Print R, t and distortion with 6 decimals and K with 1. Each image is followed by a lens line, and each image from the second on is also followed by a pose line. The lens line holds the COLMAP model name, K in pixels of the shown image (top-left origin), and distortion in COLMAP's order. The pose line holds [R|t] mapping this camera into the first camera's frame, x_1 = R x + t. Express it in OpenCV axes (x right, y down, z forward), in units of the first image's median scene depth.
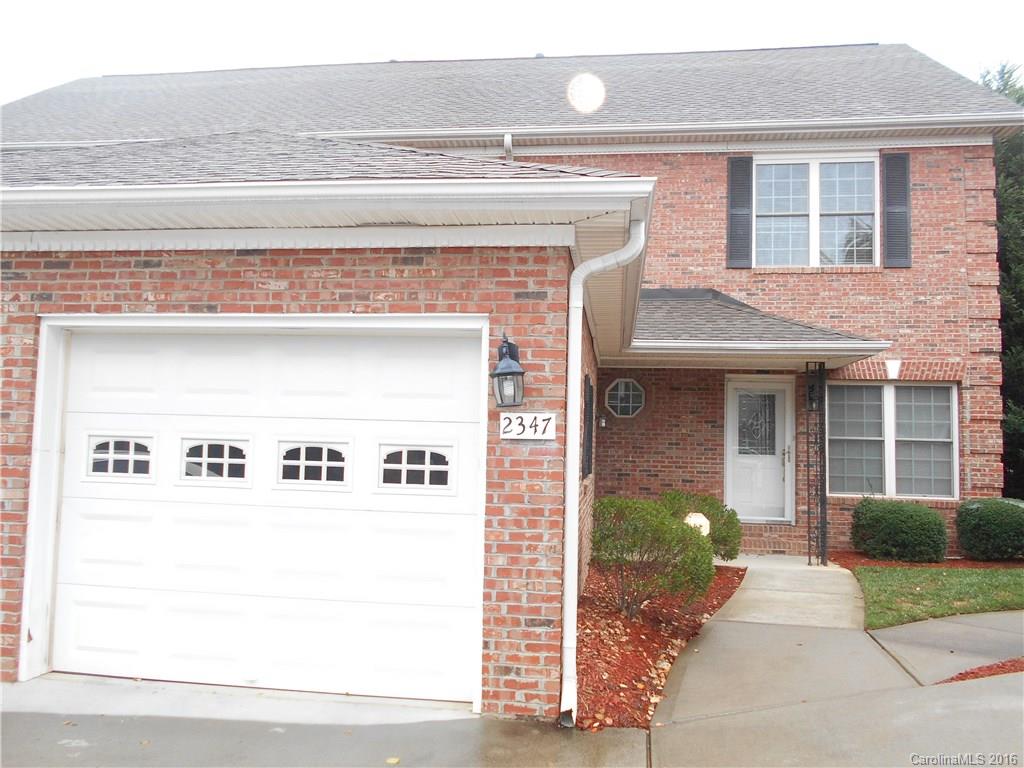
lens RADIAL K [[839.2, 0, 505.2], [0, 839.2, 387.5], [0, 0, 1]] dist [0.000631, 0.035057]
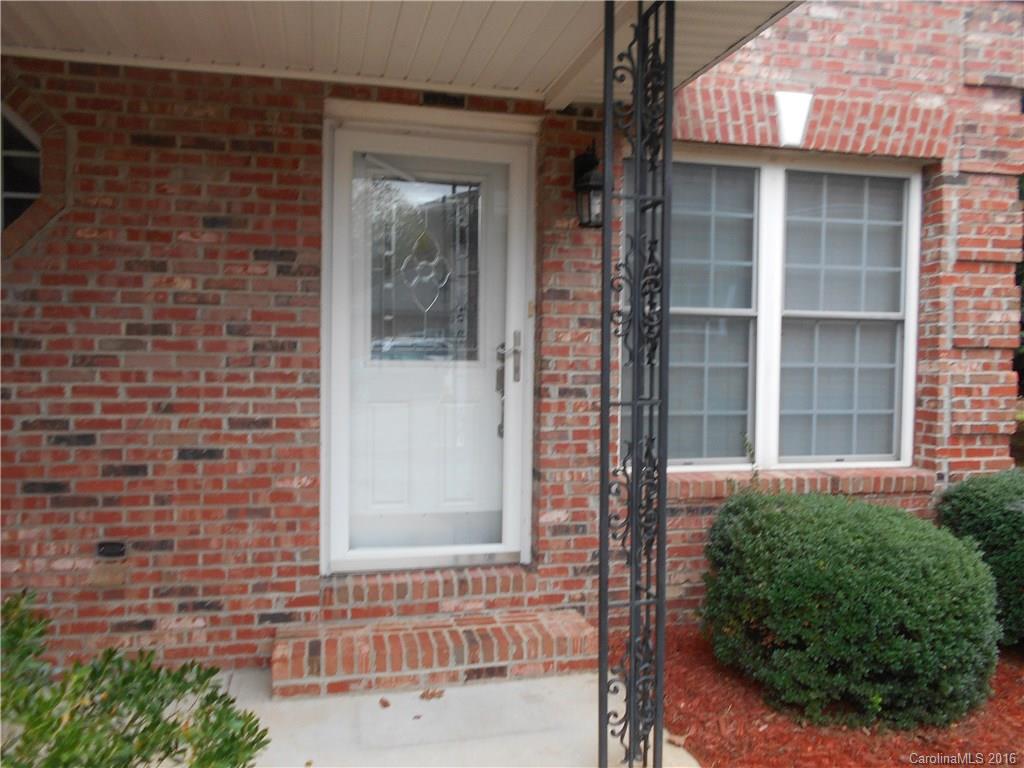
lens RADIAL K [[839.2, 0, 512.8], [0, 839.2, 383.4], [0, 0, 1]] dist [0.000631, 0.035057]
pose [[0.938170, -0.027248, 0.345100, 0.220605], [-0.014715, 0.992857, 0.118398, 0.049713], [-0.345861, -0.116155, 0.931068, 0.688051]]
